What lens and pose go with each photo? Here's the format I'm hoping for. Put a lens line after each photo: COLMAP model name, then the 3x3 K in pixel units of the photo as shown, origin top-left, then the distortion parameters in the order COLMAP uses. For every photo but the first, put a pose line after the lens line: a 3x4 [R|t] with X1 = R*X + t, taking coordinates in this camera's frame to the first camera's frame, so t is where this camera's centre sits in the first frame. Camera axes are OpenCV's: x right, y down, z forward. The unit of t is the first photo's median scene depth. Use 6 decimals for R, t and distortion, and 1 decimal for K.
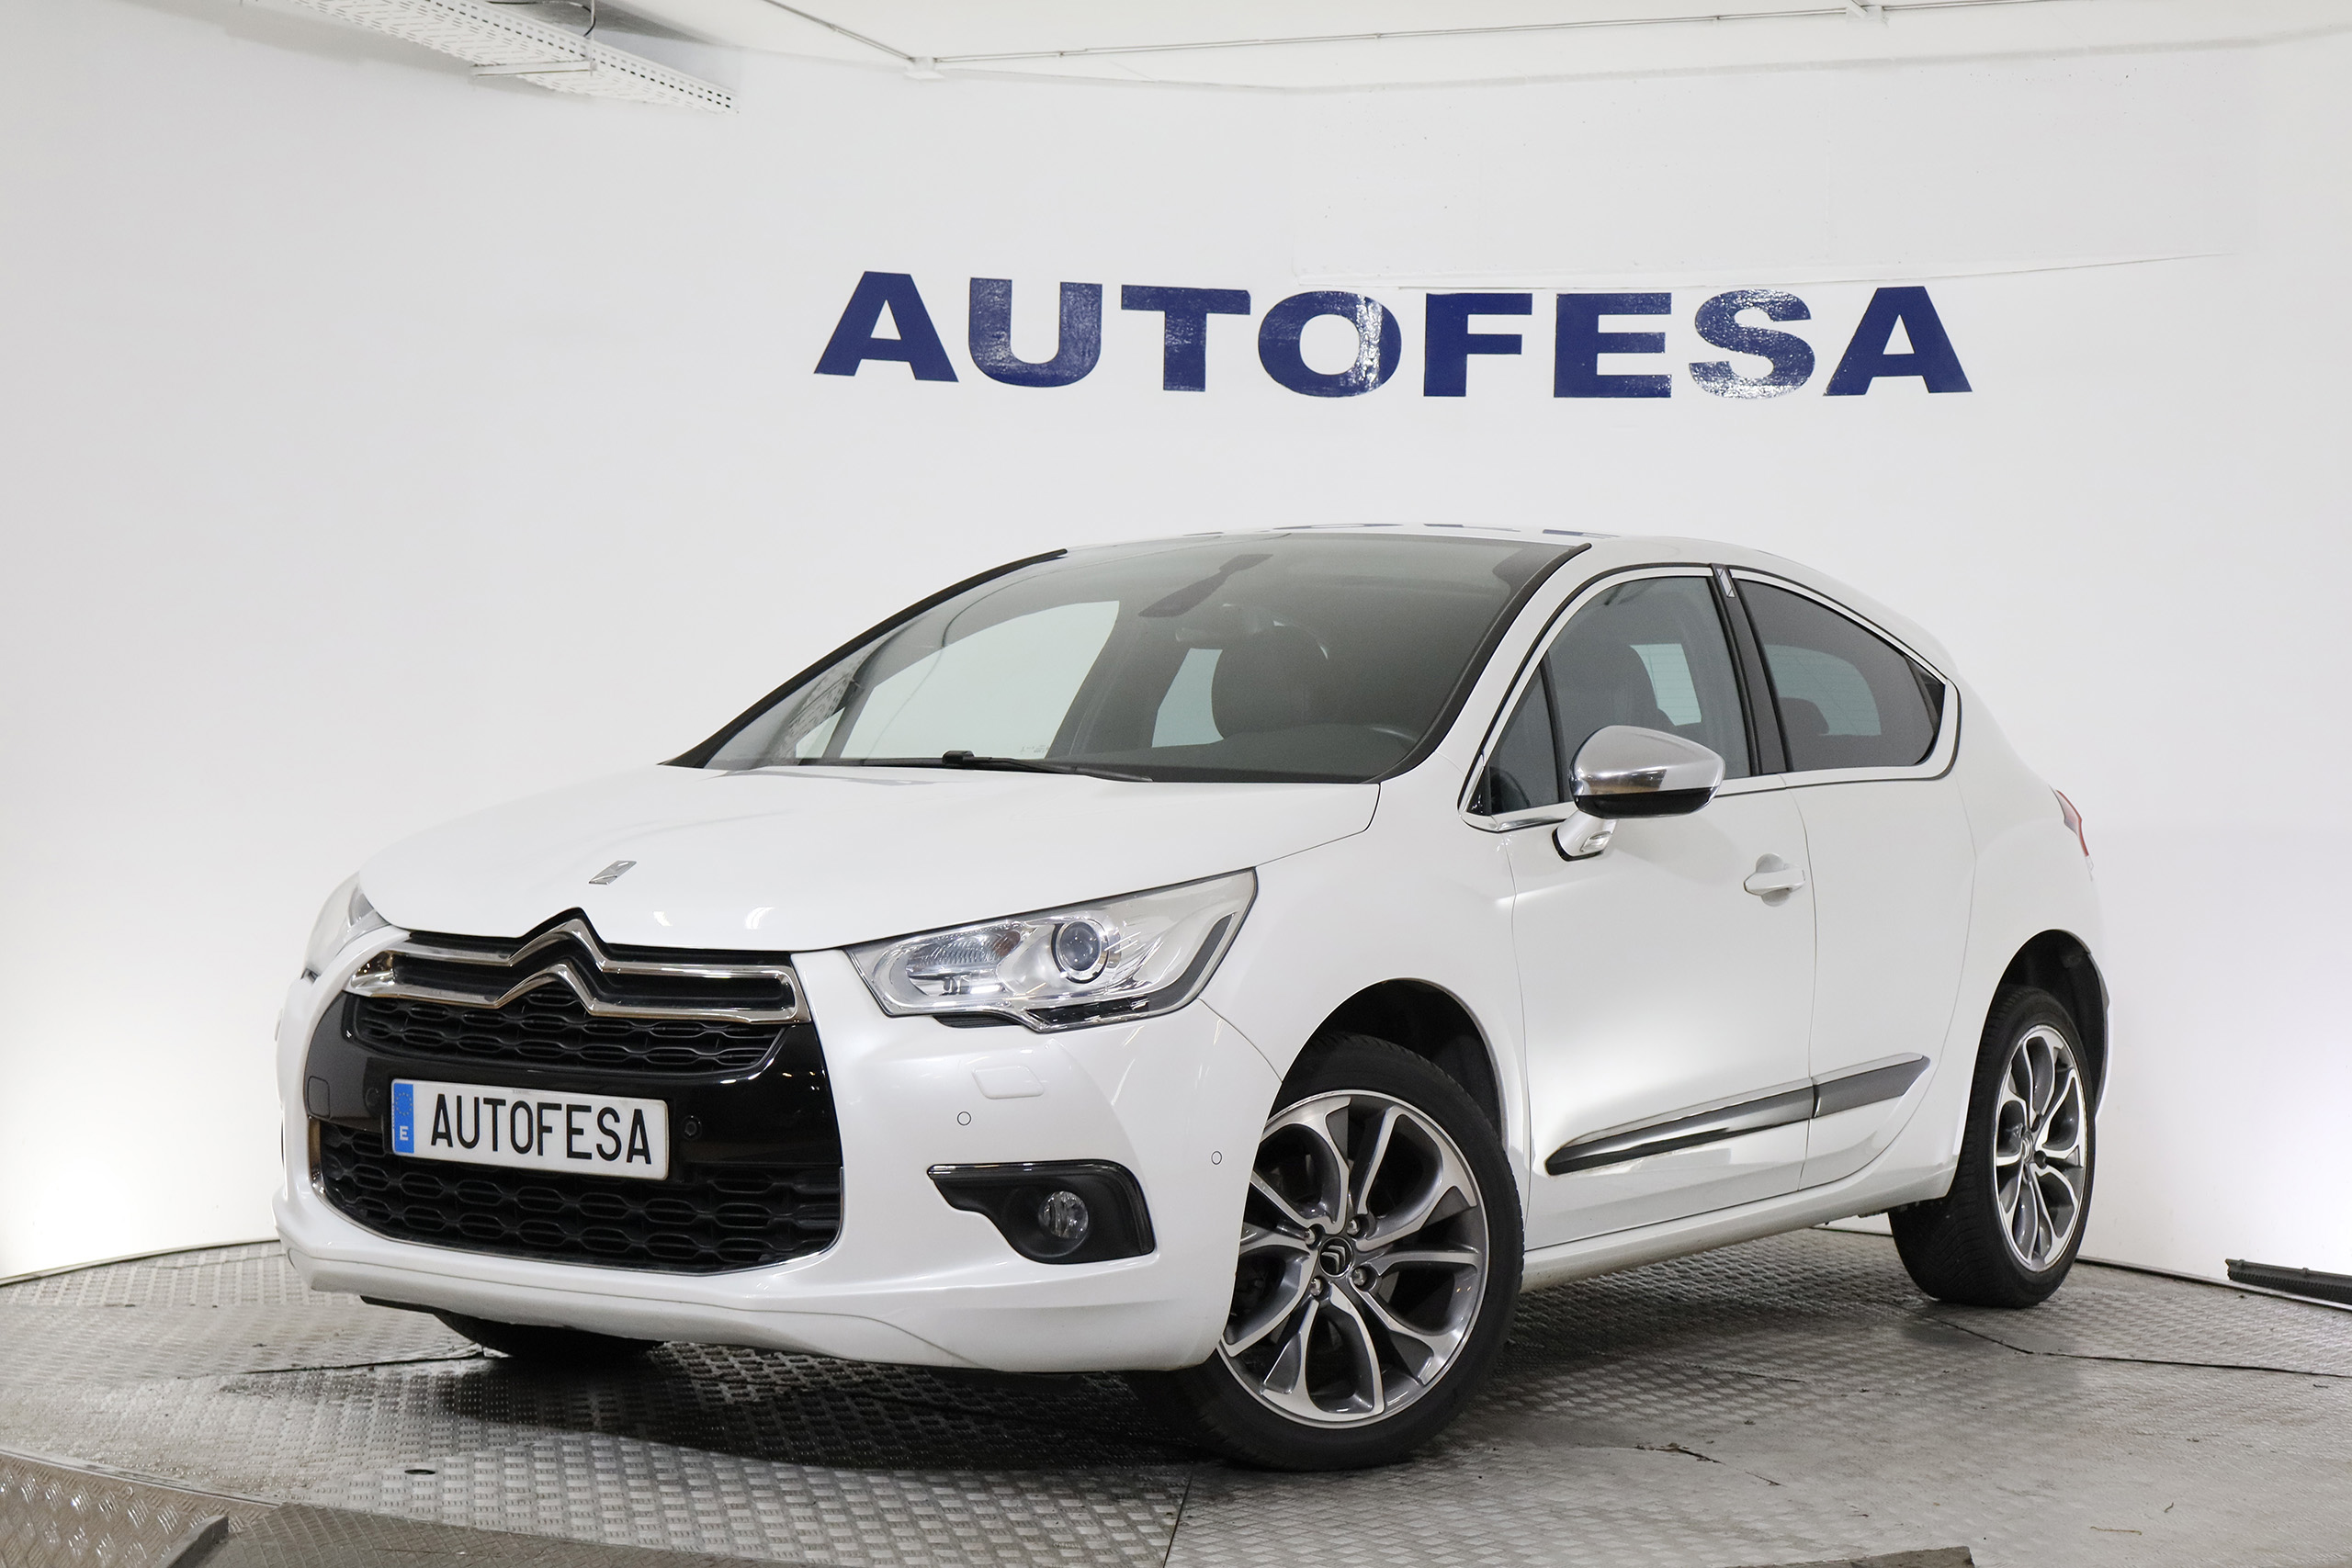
lens RADIAL K [[4436.8, 0, 1176.0], [0, 4436.8, 784.0], [0, 0, 1]] dist [0.059977, 0.037394]
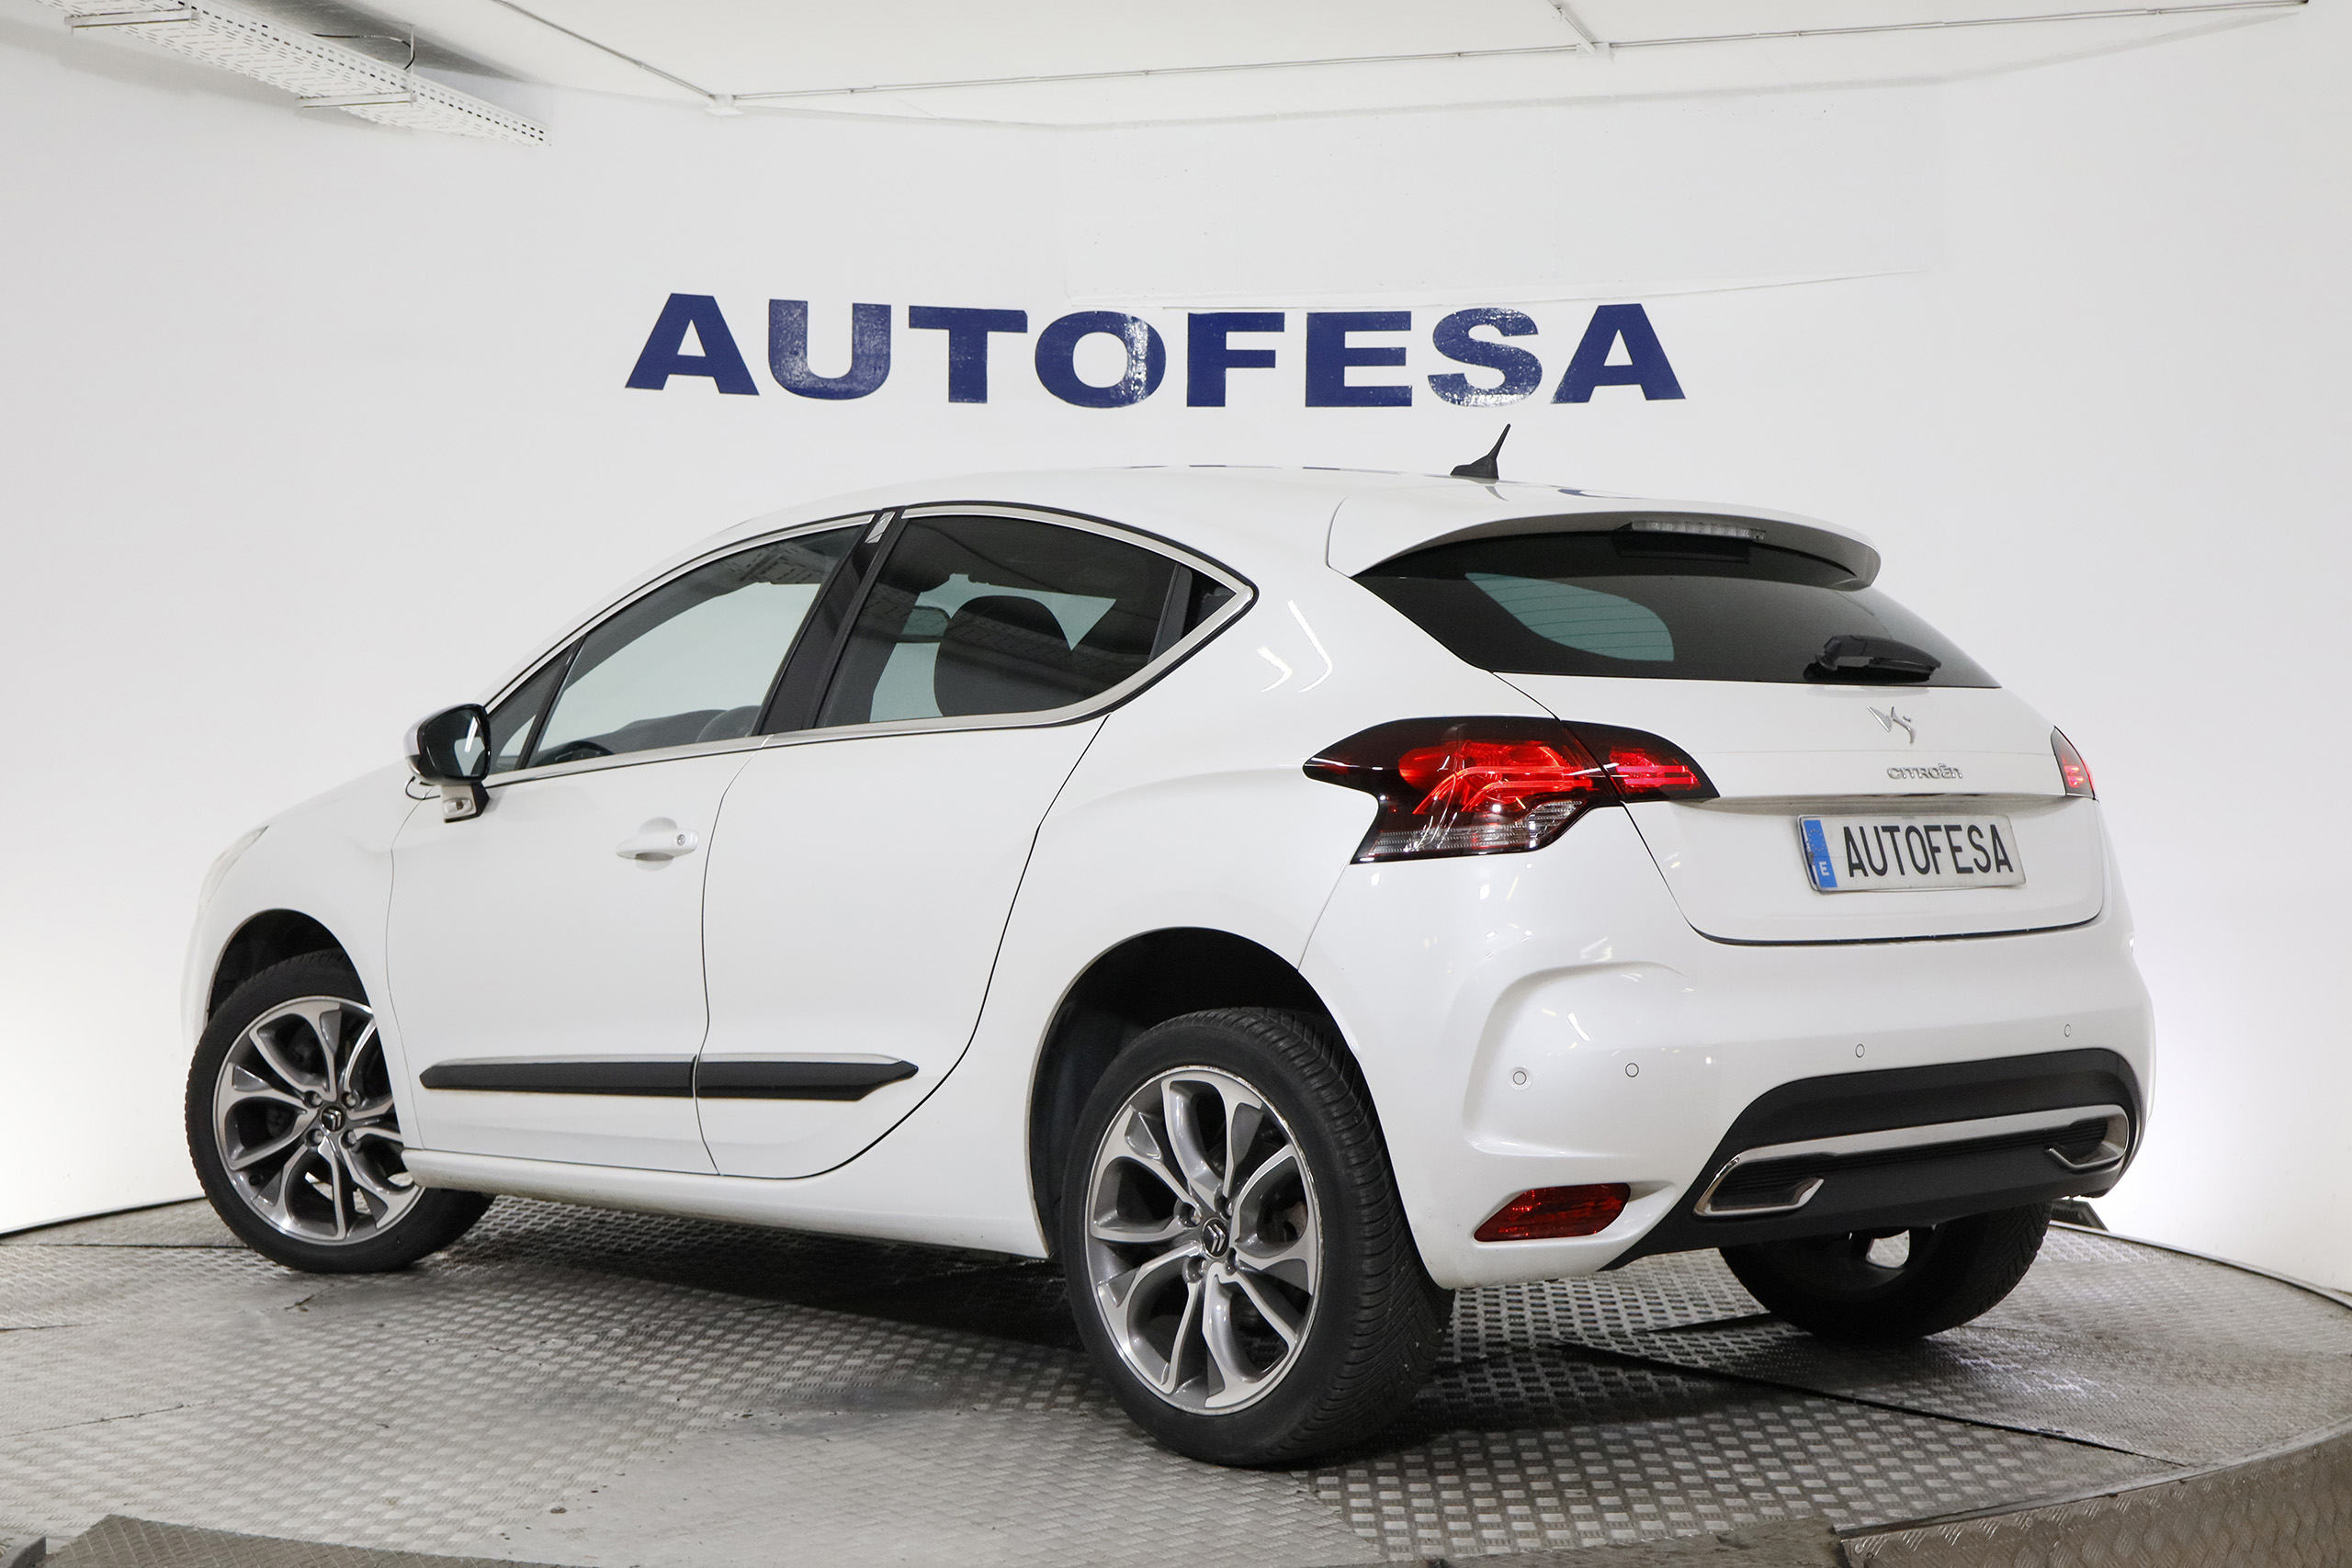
lens RADIAL K [[3648.5, 0, 1192.2], [0, 3648.5, 785.0], [0, 0, 1]] dist [0.024949, 0.010333]
pose [[0.997030, -0.013313, 0.075860, -0.012778], [0.012853, 0.999896, 0.006540, 0.000047], [-0.075939, -0.005546, 0.997097, 0.104830]]
